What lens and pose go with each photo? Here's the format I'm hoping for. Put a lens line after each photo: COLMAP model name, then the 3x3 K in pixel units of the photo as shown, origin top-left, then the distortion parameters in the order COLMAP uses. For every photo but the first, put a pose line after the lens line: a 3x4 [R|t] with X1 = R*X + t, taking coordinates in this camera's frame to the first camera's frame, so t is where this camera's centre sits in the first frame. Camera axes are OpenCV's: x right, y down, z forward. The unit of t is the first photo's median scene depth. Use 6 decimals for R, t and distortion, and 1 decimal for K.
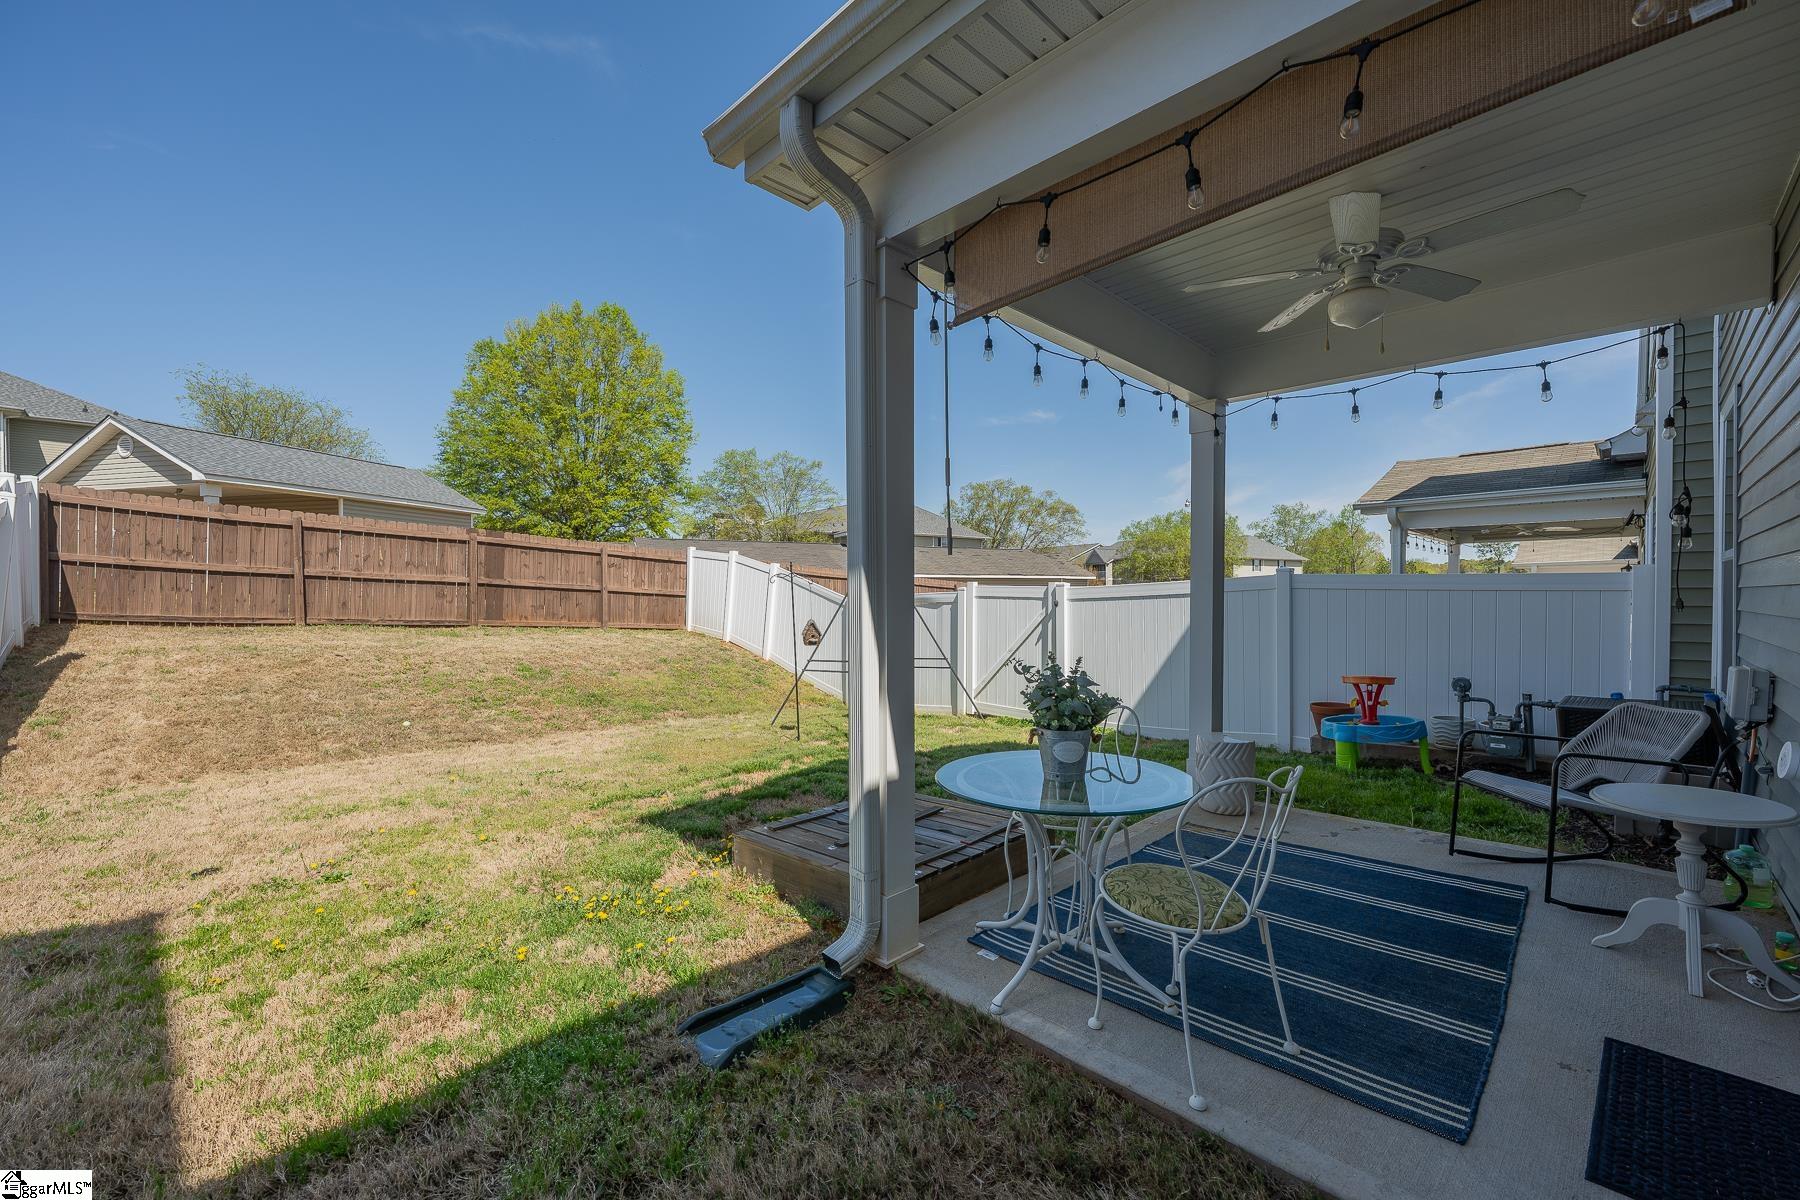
lens RADIAL K [[724.3, 0, 893.0], [0, 724.3, 599.2], [0, 0, 1]] dist [-0.000217, 0.000062]
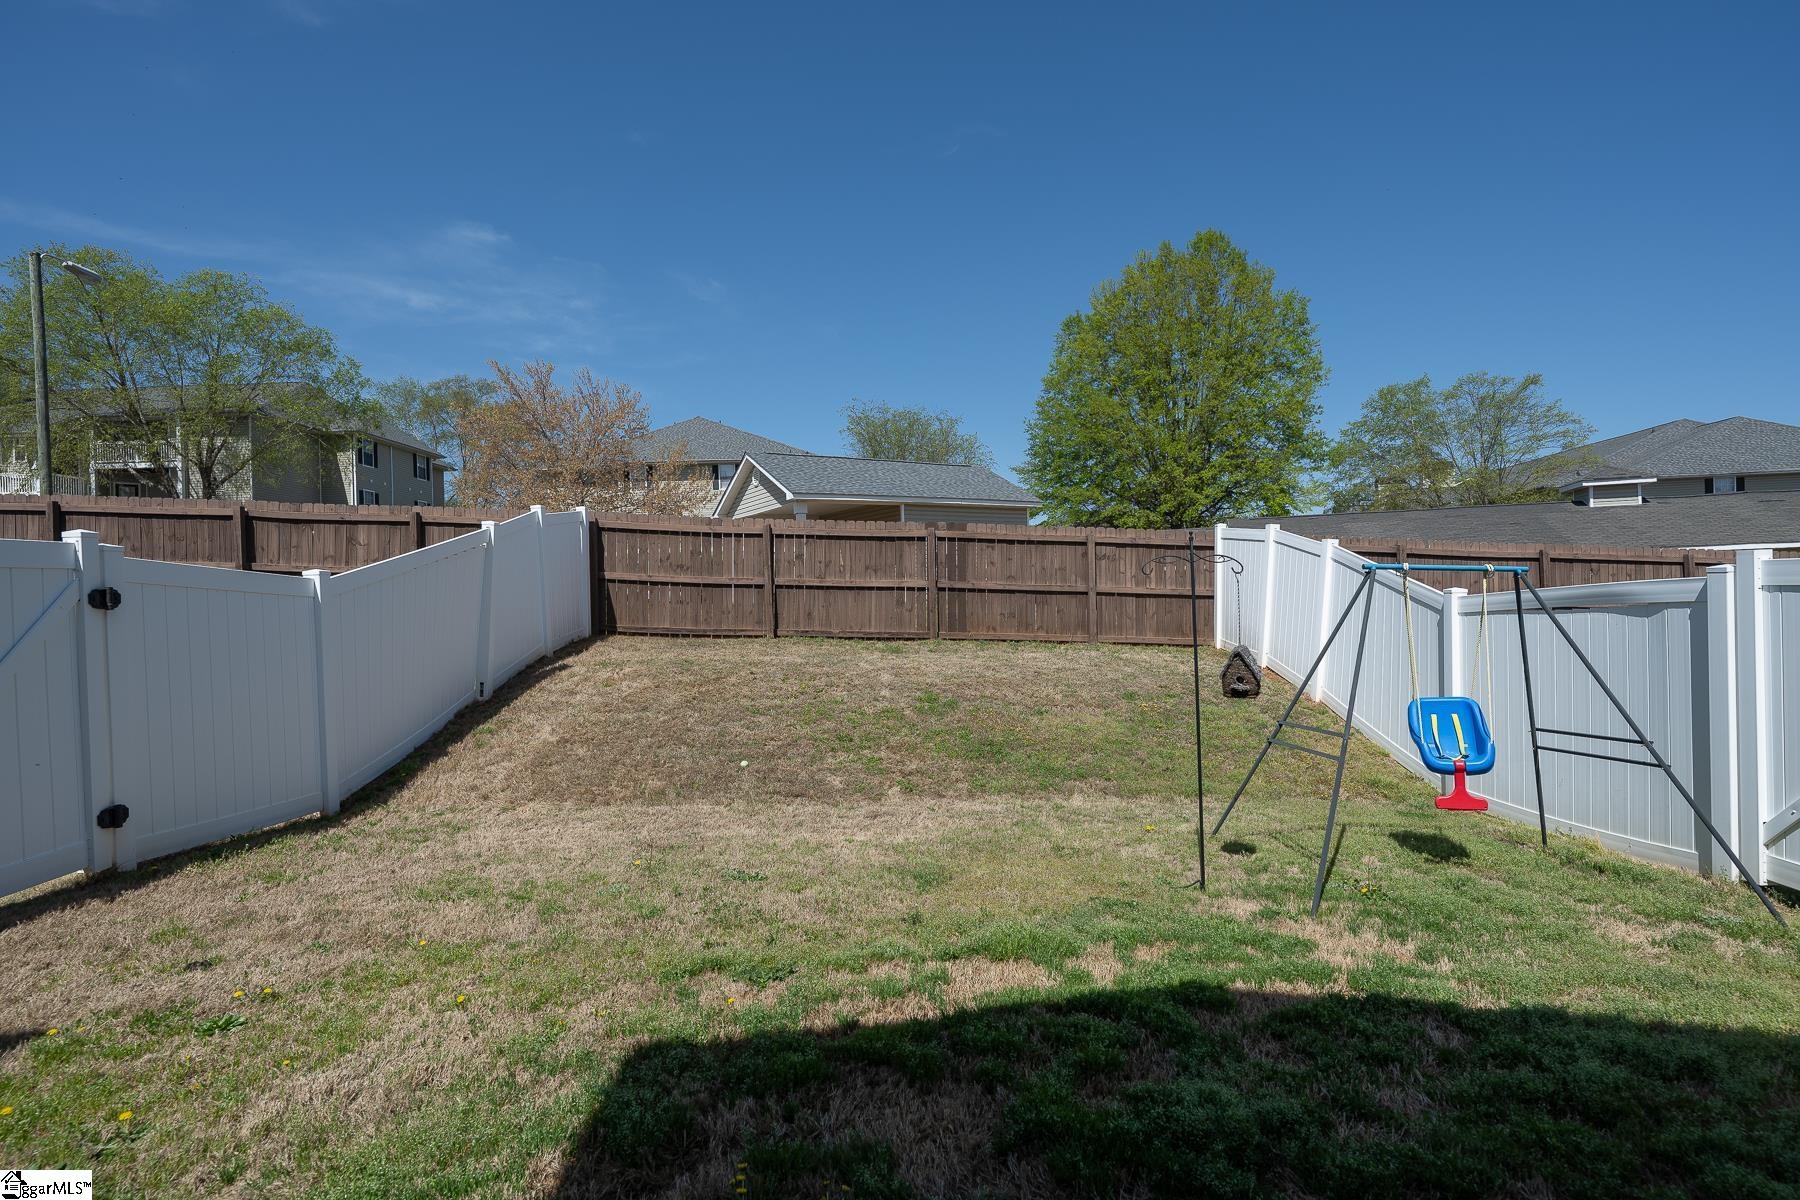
lens RADIAL K [[853.1, 0, 900.0], [0, 853.1, 600.0], [0, 0, 1]] dist [-0.003658, -0.000503]
pose [[0.707175, -0.018483, -0.706797, 0.076000], [0.019784, 0.999784, -0.006350, -0.002048], [0.706762, -0.009492, 0.707388, 0.241998]]
